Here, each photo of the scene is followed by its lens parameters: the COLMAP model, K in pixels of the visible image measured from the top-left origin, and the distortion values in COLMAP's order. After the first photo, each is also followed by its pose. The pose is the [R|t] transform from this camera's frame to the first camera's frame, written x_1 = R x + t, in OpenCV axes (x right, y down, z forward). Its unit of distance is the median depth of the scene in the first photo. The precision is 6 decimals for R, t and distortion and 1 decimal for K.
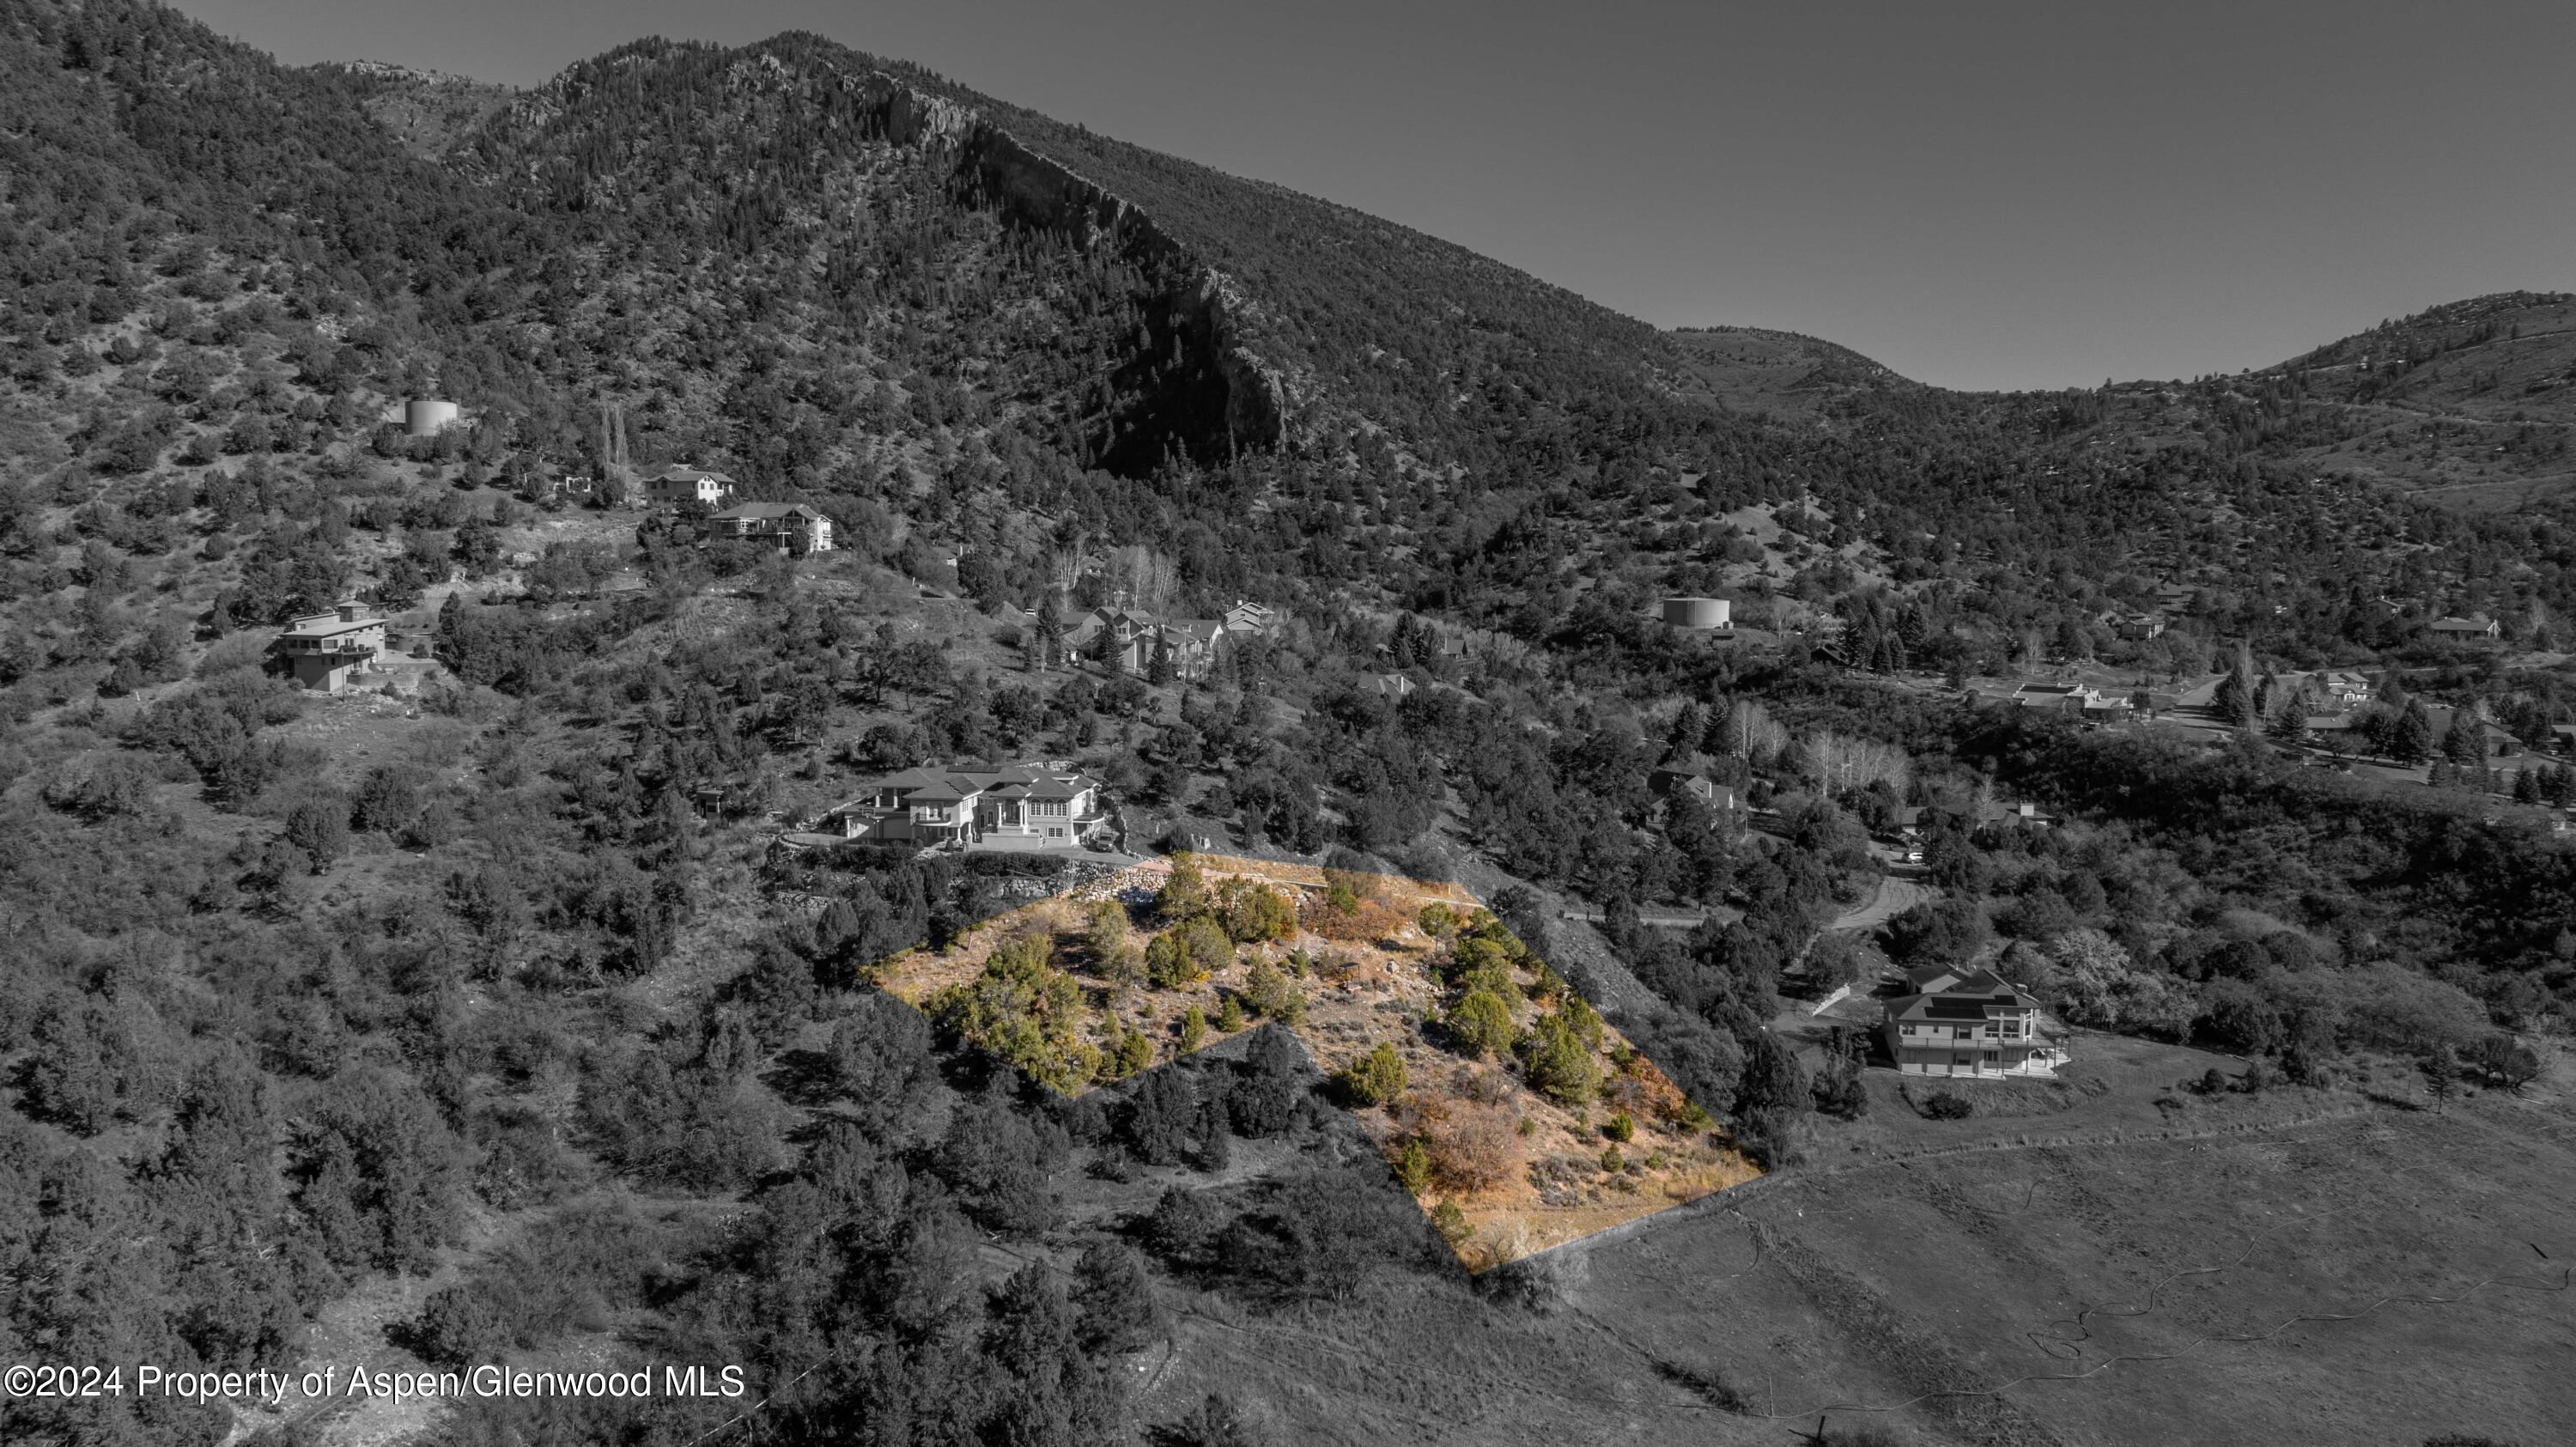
lens RADIAL K [[1914.4, 0, 1290.1], [0, 1914.4, 722.0], [0, 0, 1]] dist [-0.036085, 0.022256]
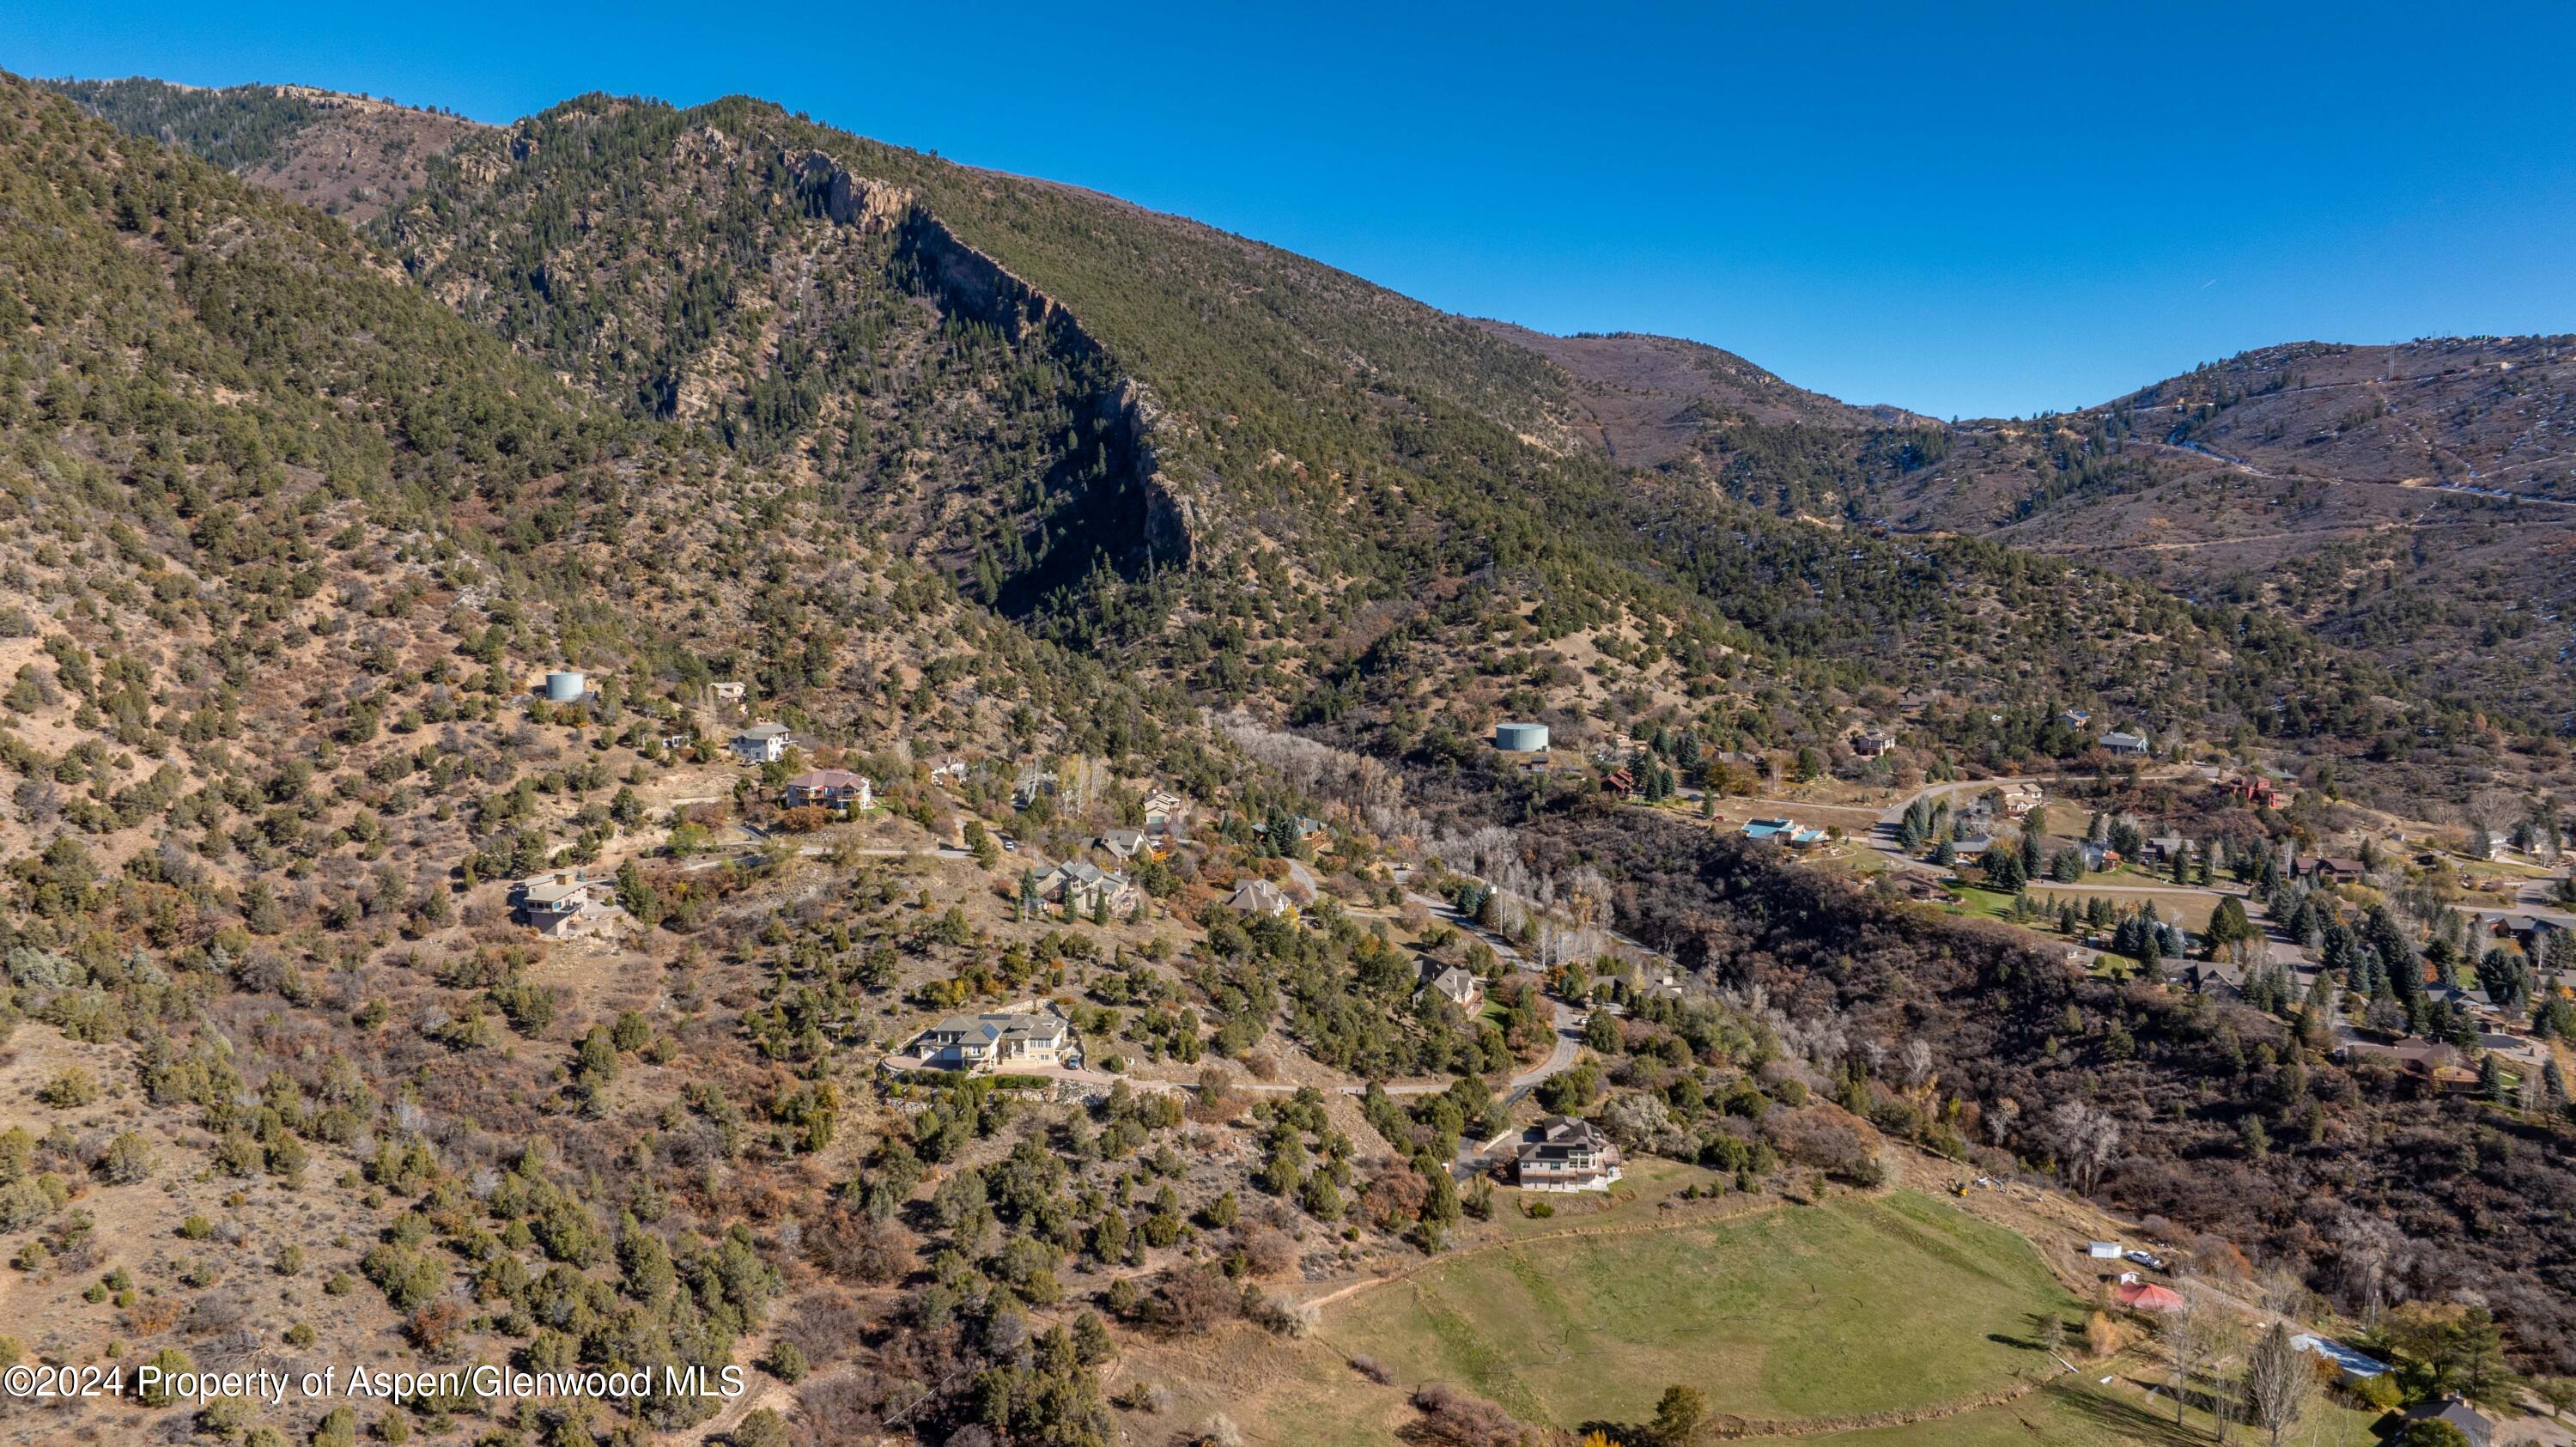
lens RADIAL K [[1914.4, 0, 1295.5], [0, 1914.4, 722.1], [0, 0, 1]] dist [-0.036085, 0.022256]
pose [[0.999052, -0.013694, 0.041323, 0.018927], [0.012909, 0.999732, 0.019204, -0.141200], [-0.041575, -0.018653, 0.998961, -0.375130]]
